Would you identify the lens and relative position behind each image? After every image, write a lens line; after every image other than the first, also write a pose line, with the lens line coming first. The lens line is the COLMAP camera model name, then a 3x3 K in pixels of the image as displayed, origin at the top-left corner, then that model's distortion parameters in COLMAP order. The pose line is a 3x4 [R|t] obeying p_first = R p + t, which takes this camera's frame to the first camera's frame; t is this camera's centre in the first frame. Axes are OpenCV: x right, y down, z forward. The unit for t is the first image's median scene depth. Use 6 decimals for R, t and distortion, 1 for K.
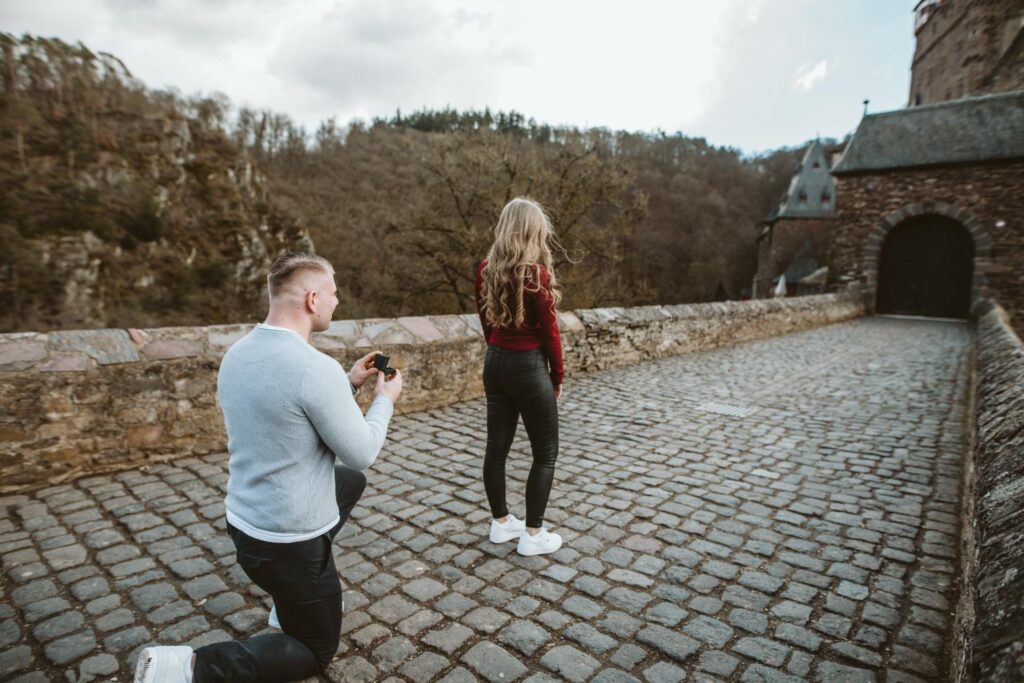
lens RADIAL K [[588.8, 0, 514.2], [0, 588.8, 344.2], [0, 0, 1]] dist [-0.022009, 0.000569]
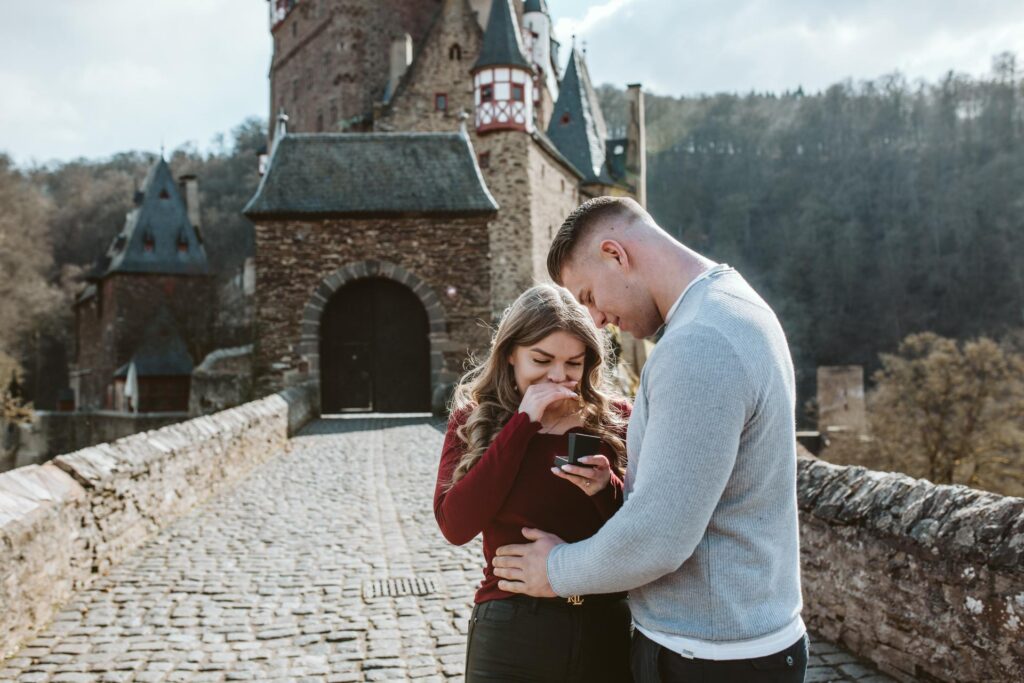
lens RADIAL K [[973.7, 0, 505.9], [0, 973.7, 348.0], [0, 0, 1]] dist [-0.032701, 0.000000]
pose [[0.671694, -0.025818, 0.740378, -0.258774], [0.122582, 0.989490, -0.076706, -0.039765], [-0.730616, 0.142280, 0.667799, 0.128369]]
